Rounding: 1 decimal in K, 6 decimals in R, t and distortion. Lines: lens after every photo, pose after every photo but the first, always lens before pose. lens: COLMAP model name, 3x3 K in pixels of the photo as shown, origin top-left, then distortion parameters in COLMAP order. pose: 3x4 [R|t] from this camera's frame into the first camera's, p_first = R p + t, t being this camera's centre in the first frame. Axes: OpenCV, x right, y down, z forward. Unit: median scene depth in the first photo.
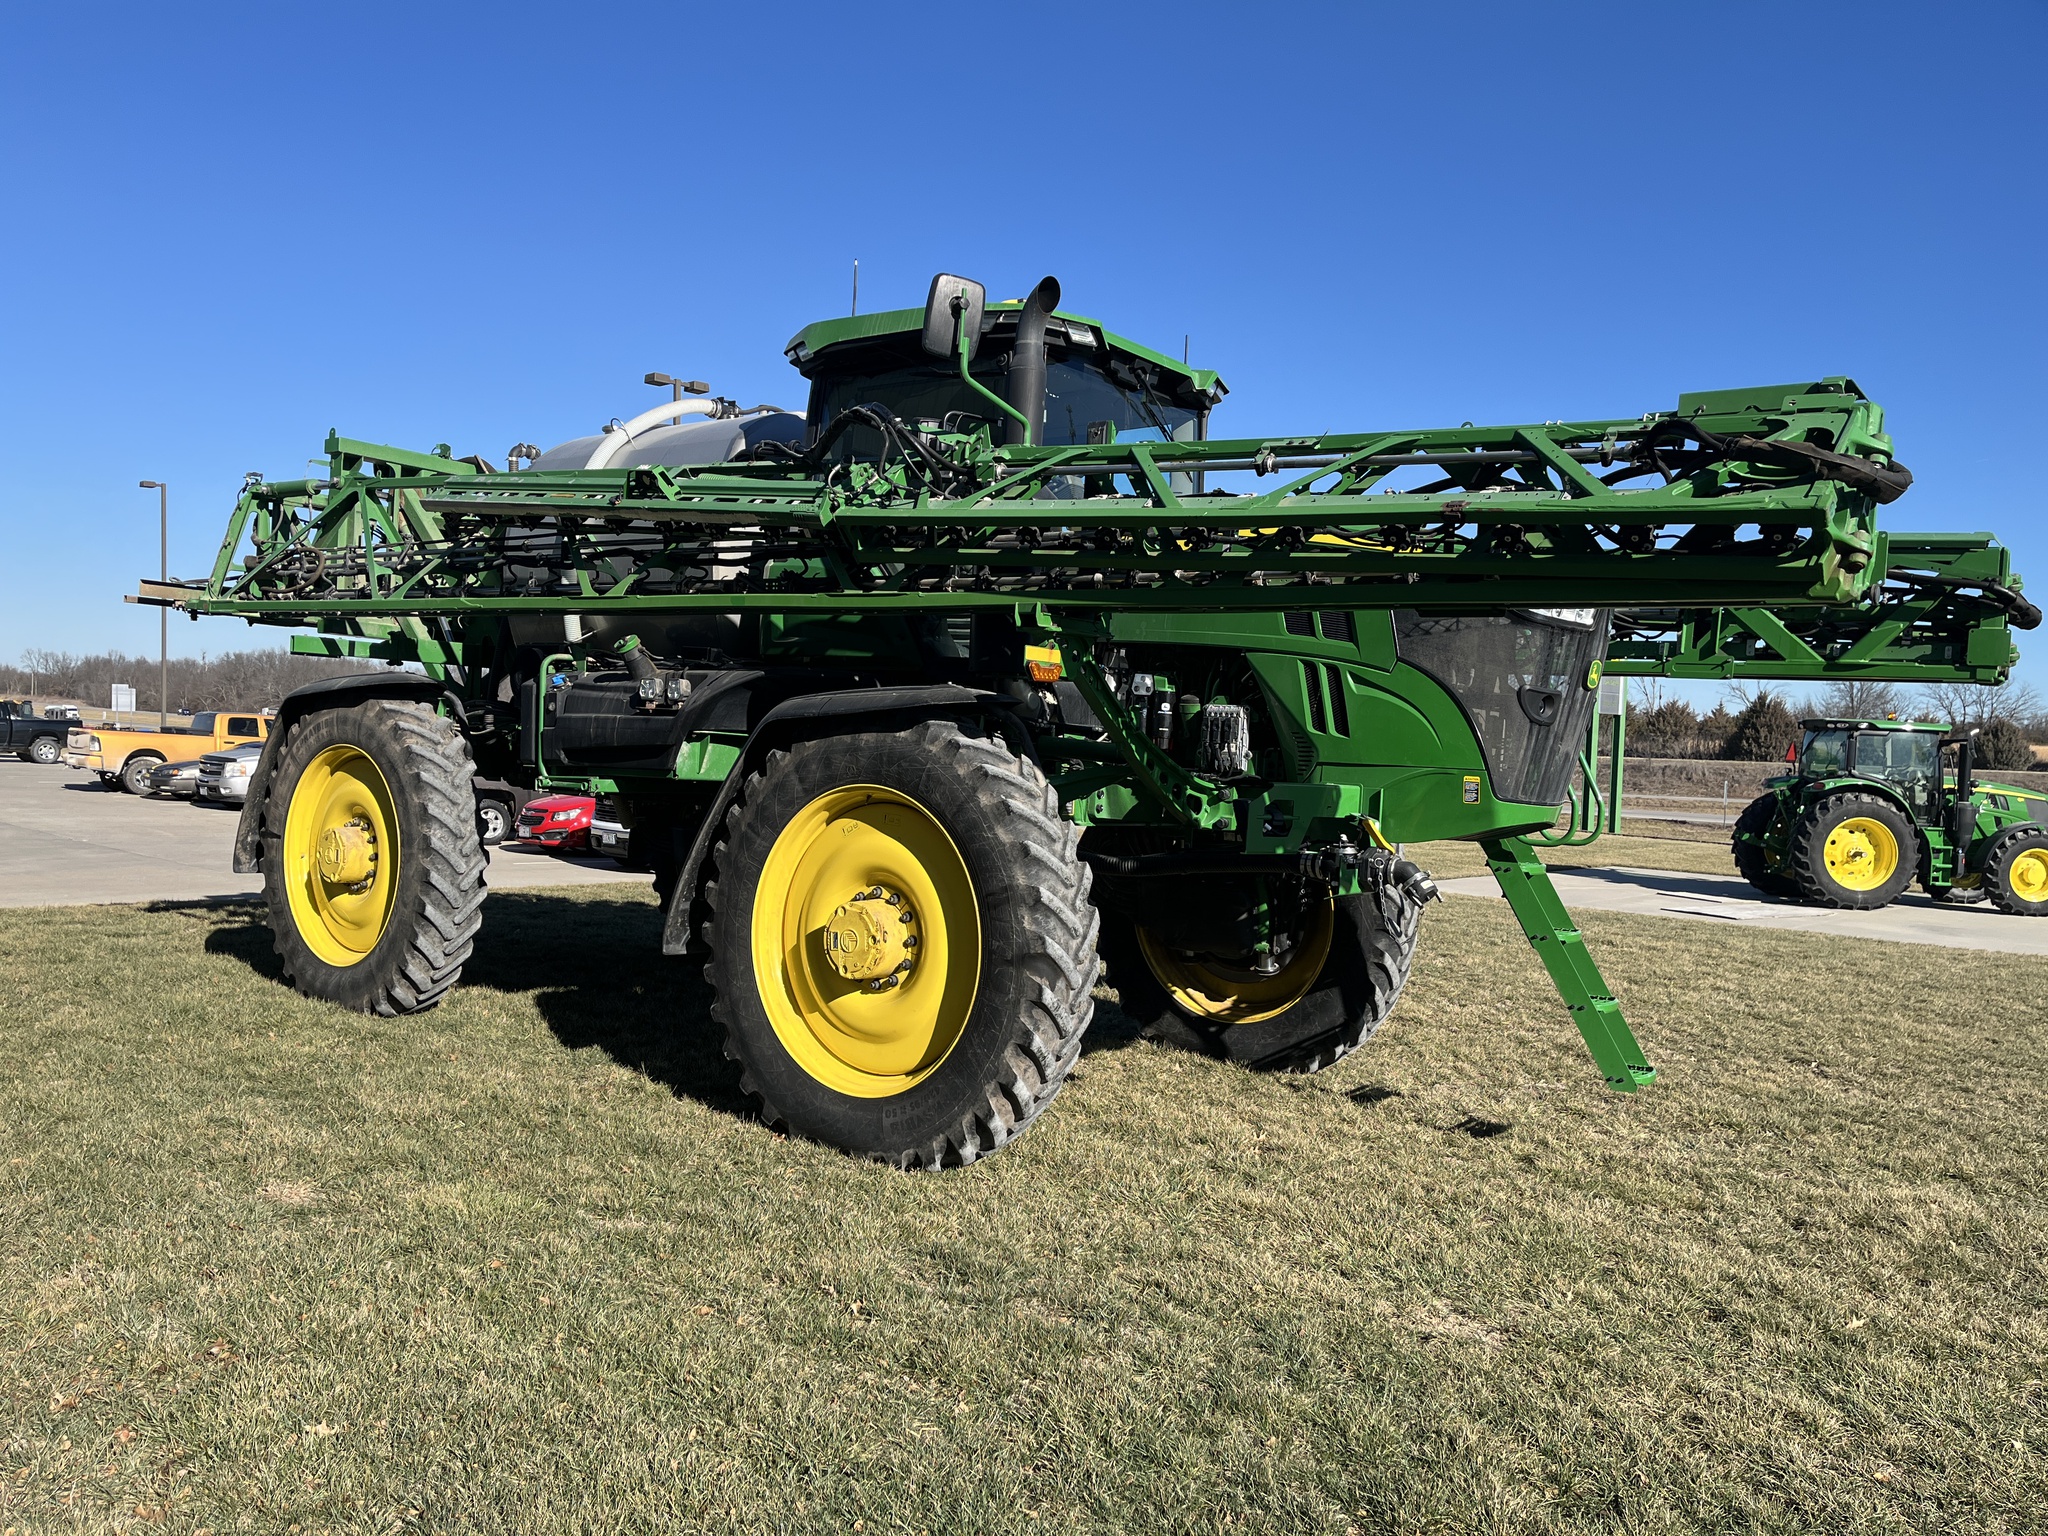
lens RADIAL K [[1554.2, 0, 1028.6], [0, 1554.2, 764.8], [0, 0, 1]] dist [0.070154, -0.097468]
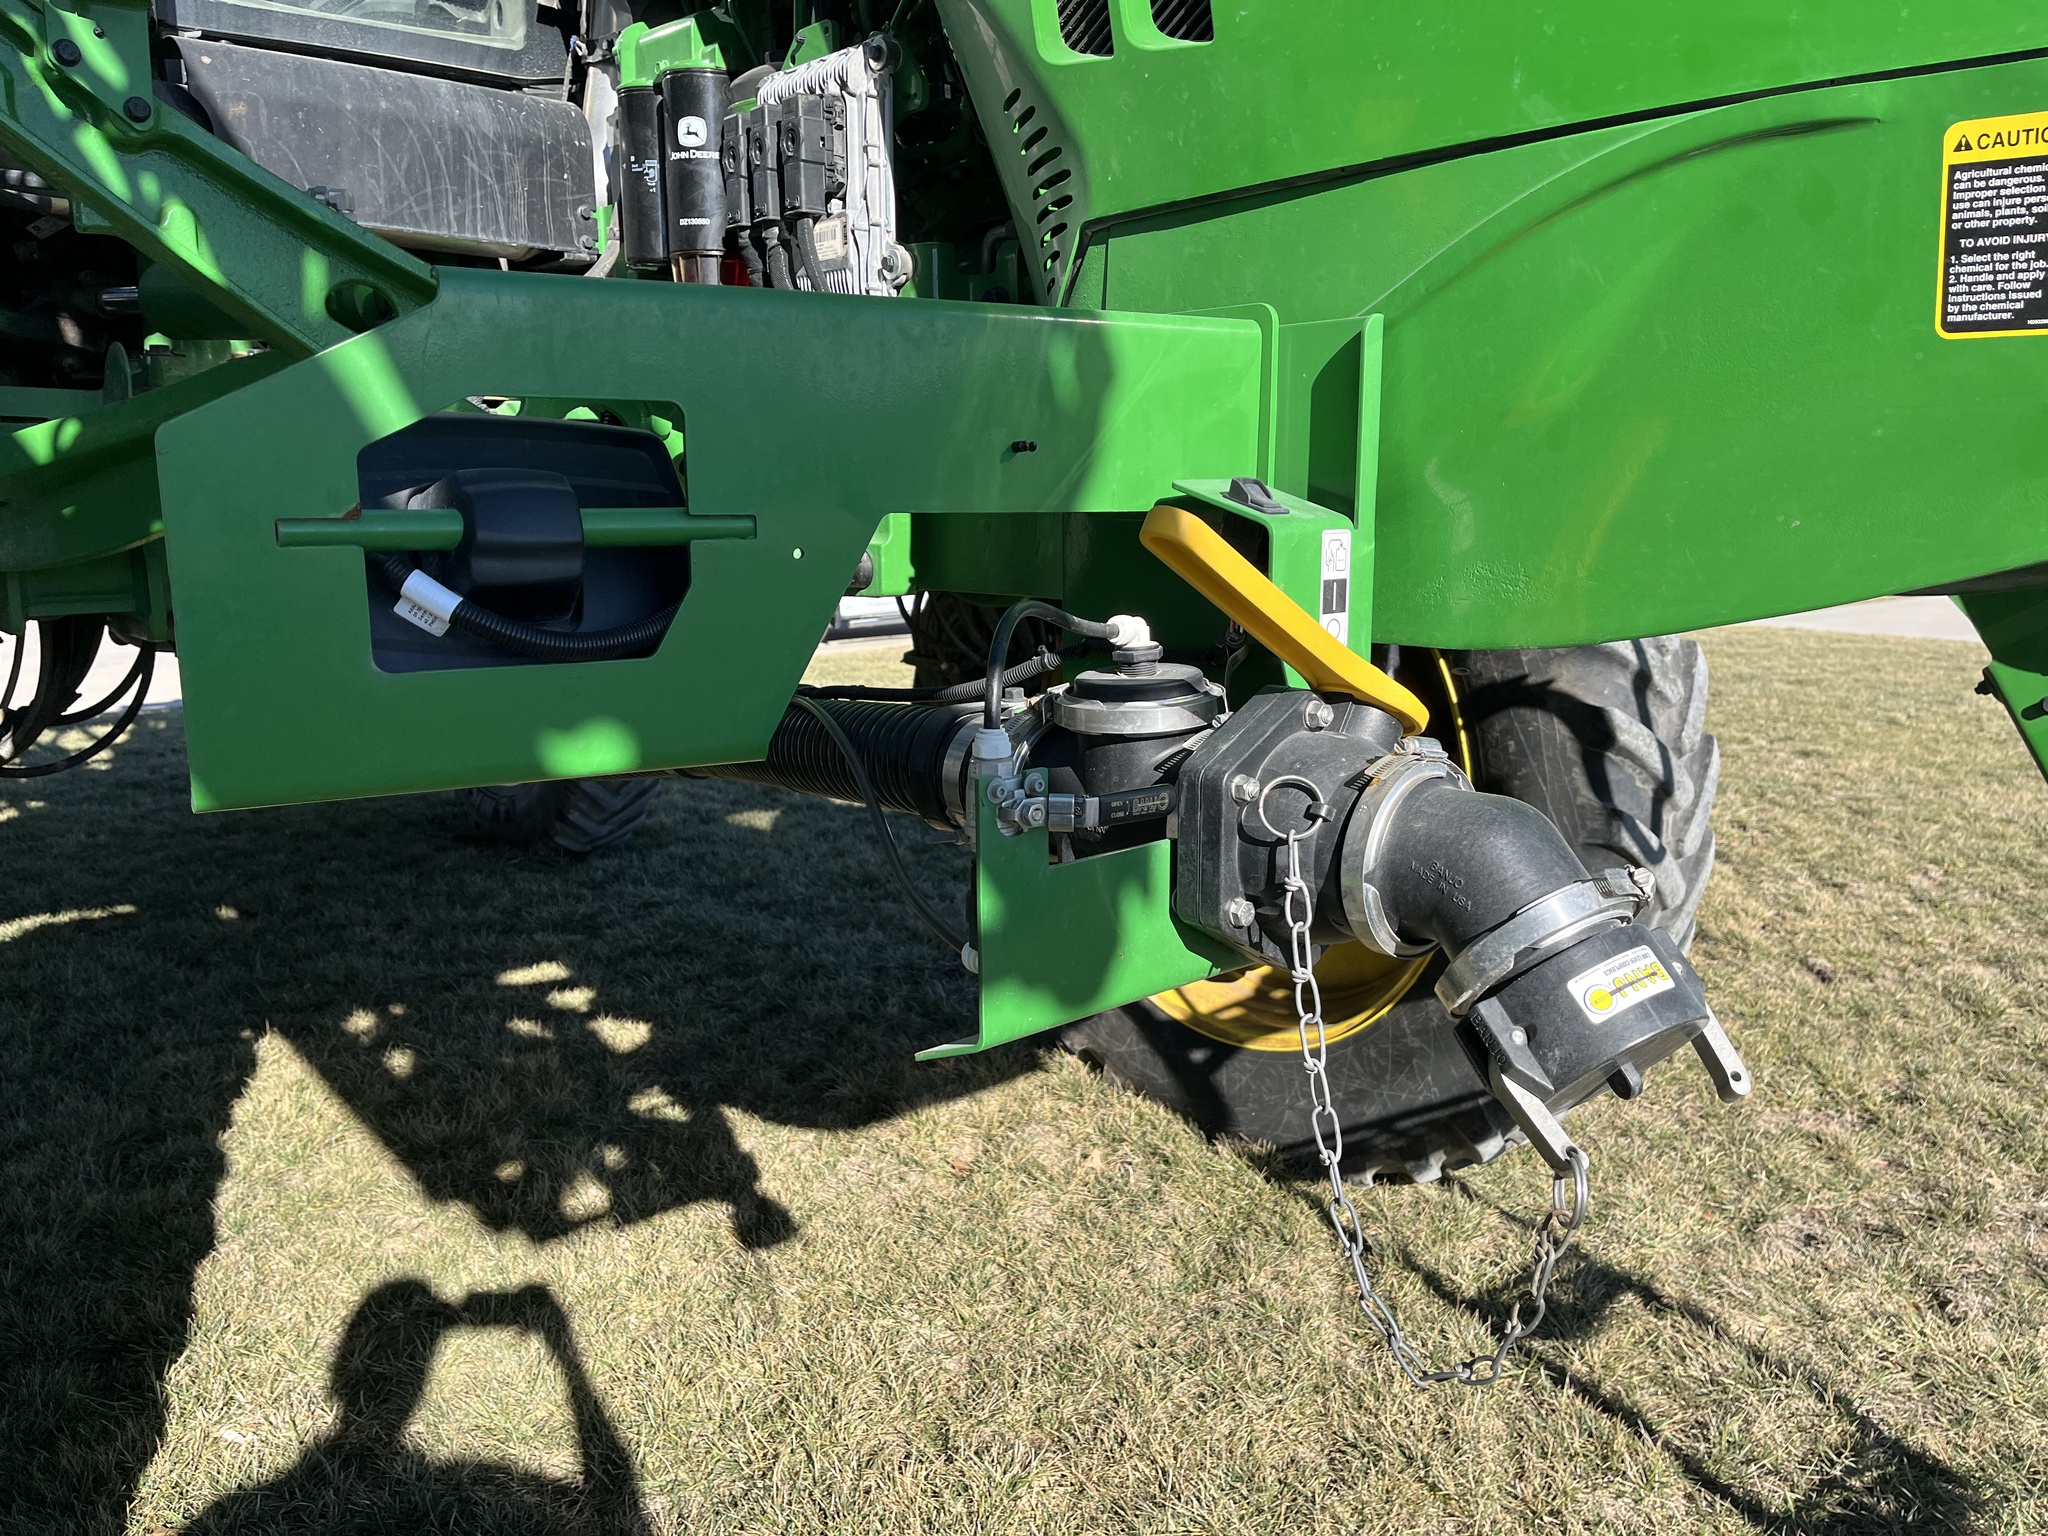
lens RADIAL K [[1554.2, 0, 1071.2], [0, 1554.2, 784.1], [0, 0, 1]] dist [0.070154, -0.097468]
pose [[0.982913, -0.023210, -0.182601, 0.168440], [0.055075, 0.983656, 0.171431, 0.025190], [0.175637, -0.178558, 0.968126, 0.623647]]
